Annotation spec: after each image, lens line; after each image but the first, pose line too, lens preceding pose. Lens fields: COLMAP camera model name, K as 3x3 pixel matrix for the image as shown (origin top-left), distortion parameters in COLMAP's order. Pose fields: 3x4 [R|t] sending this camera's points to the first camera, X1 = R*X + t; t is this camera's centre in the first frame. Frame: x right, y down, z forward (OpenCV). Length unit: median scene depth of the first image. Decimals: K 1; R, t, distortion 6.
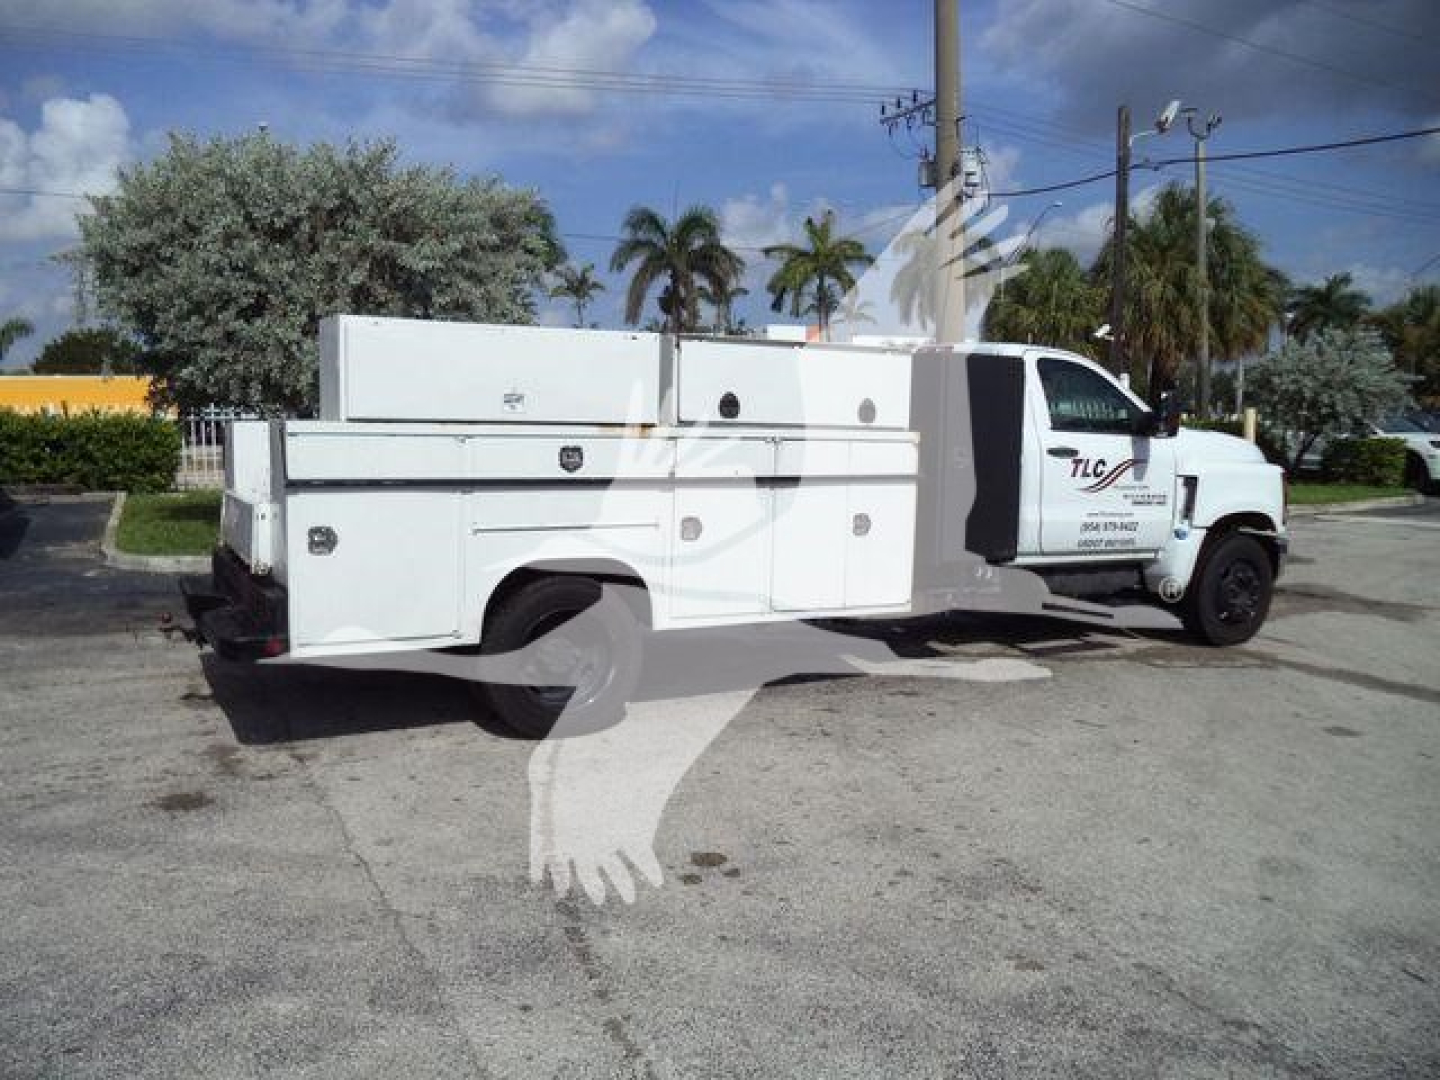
lens RADIAL K [[1170.4, 0, 722.2], [0, 1170.4, 546.3], [0, 0, 1]] dist [-0.044919, -0.011599]
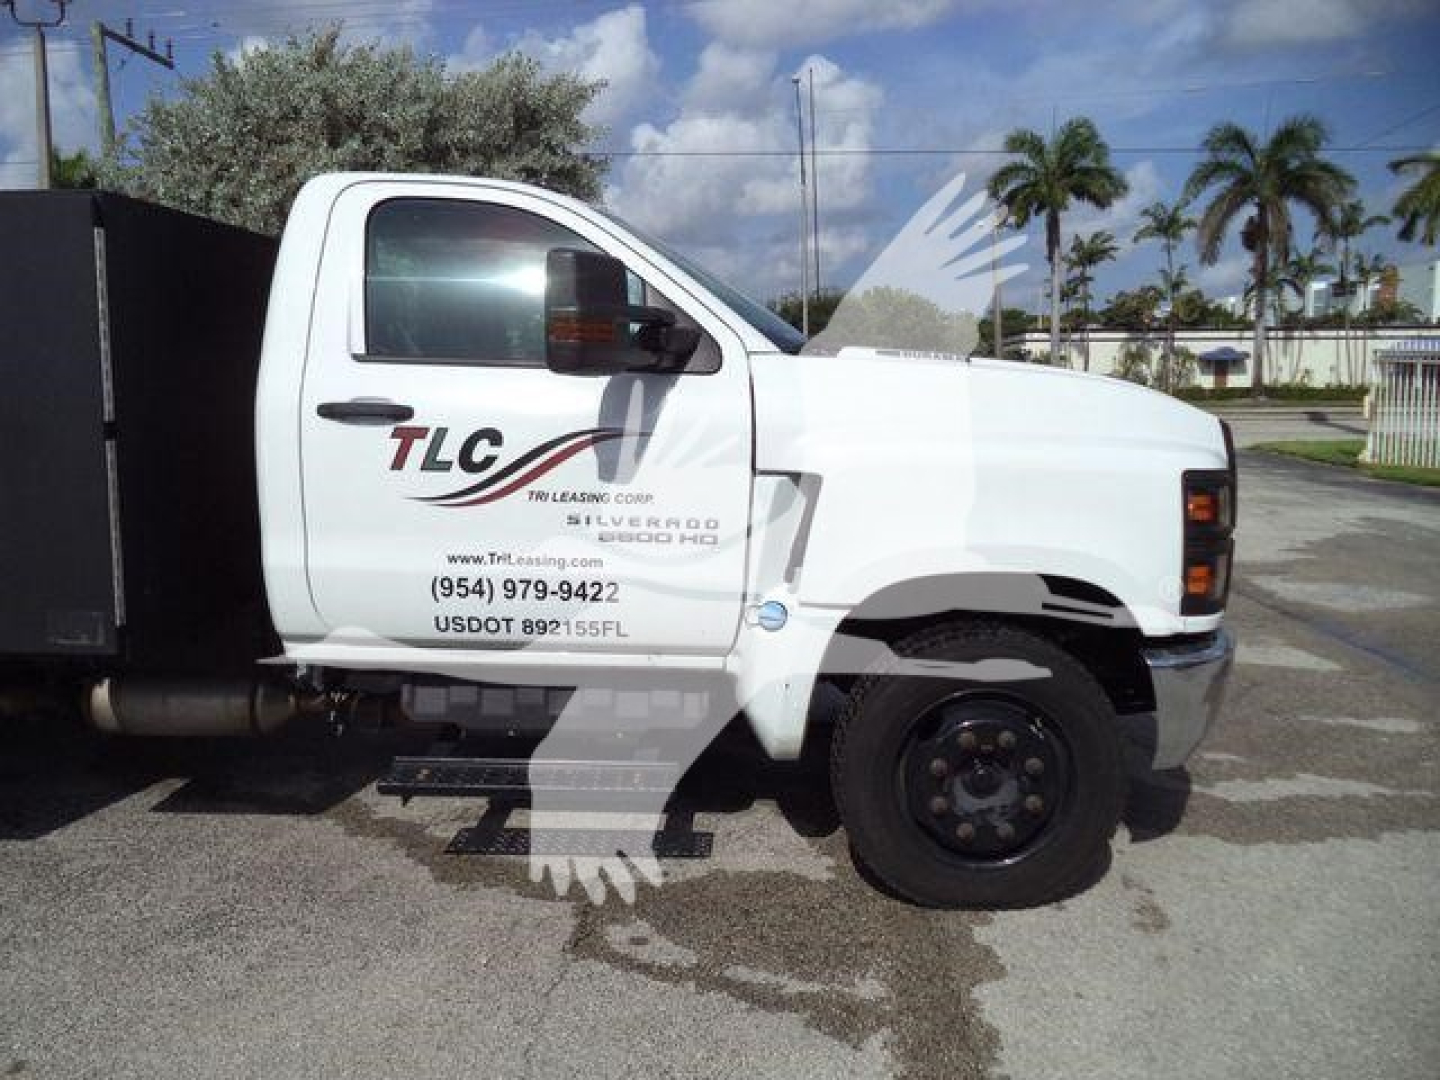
lens RADIAL K [[1177.9, 0, 720.0], [0, 1177.9, 540.0], [0, 0, 1]] dist [-0.040660, 0.007975]
pose [[0.860755, 0.058948, -0.505595, 0.602764], [-0.044114, 0.998173, 0.041277, -0.054889], [0.507105, -0.013226, 0.861783, 0.666253]]
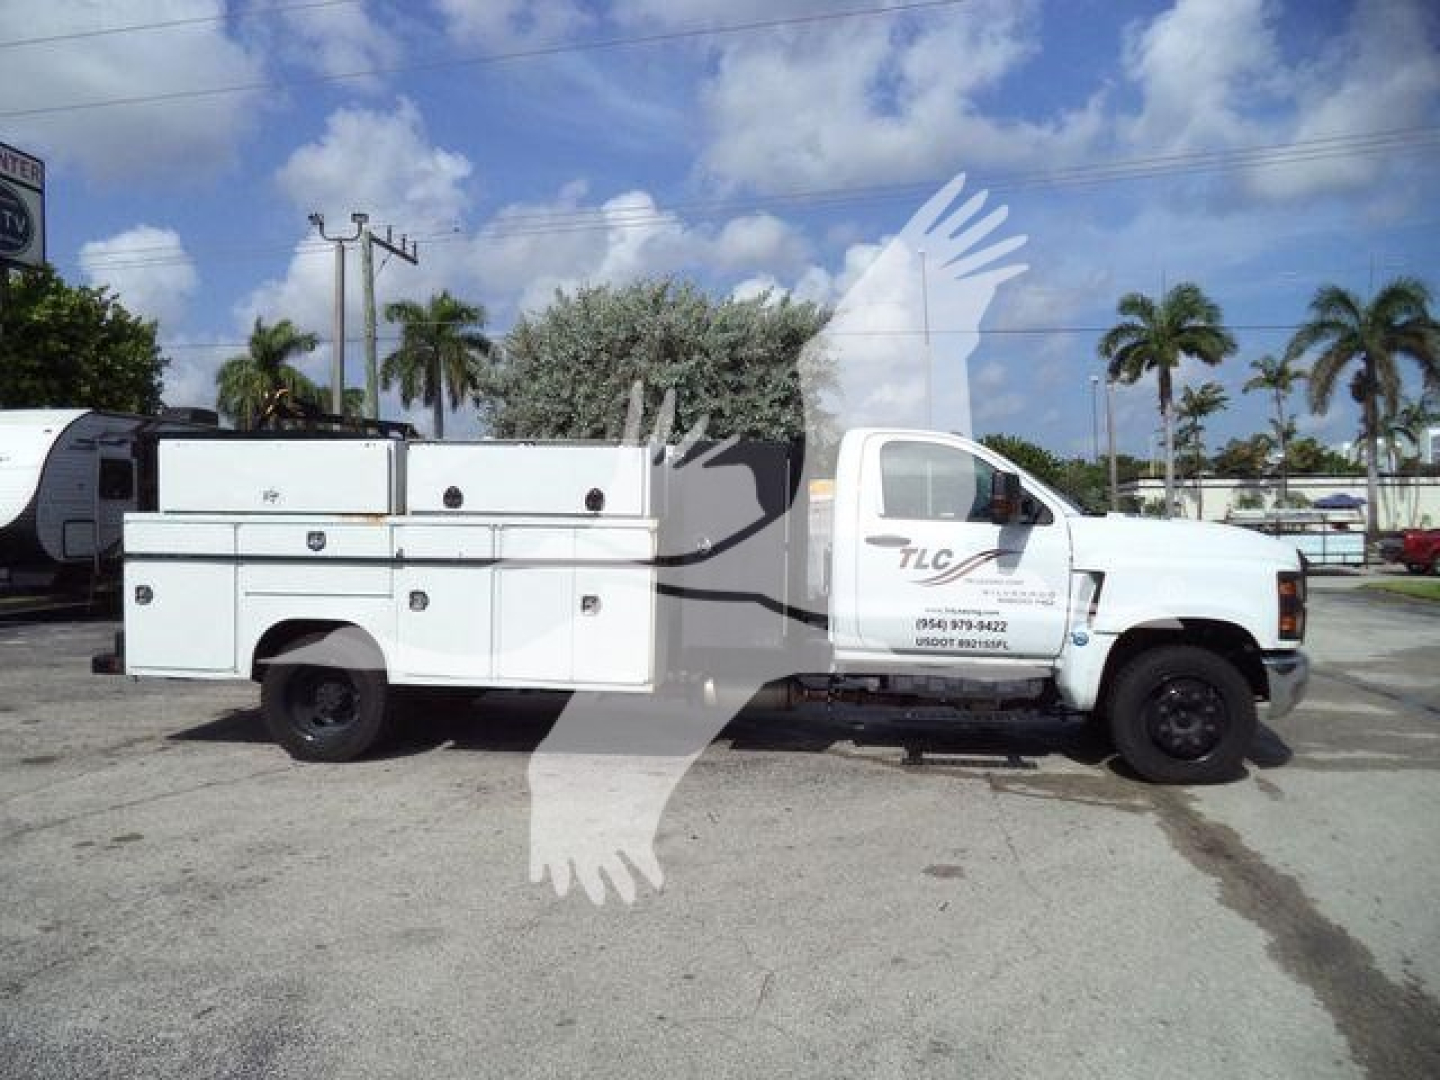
lens RADIAL K [[1177.9, 0, 720.0], [0, 1177.9, 540.0], [0, 0, 1]] dist [-0.040660, 0.007975]
pose [[0.812939, 0.002236, -0.582345, 0.701876], [-0.056770, 0.995534, -0.075427, -0.003195], [0.579576, 0.094377, 0.809435, 0.157434]]
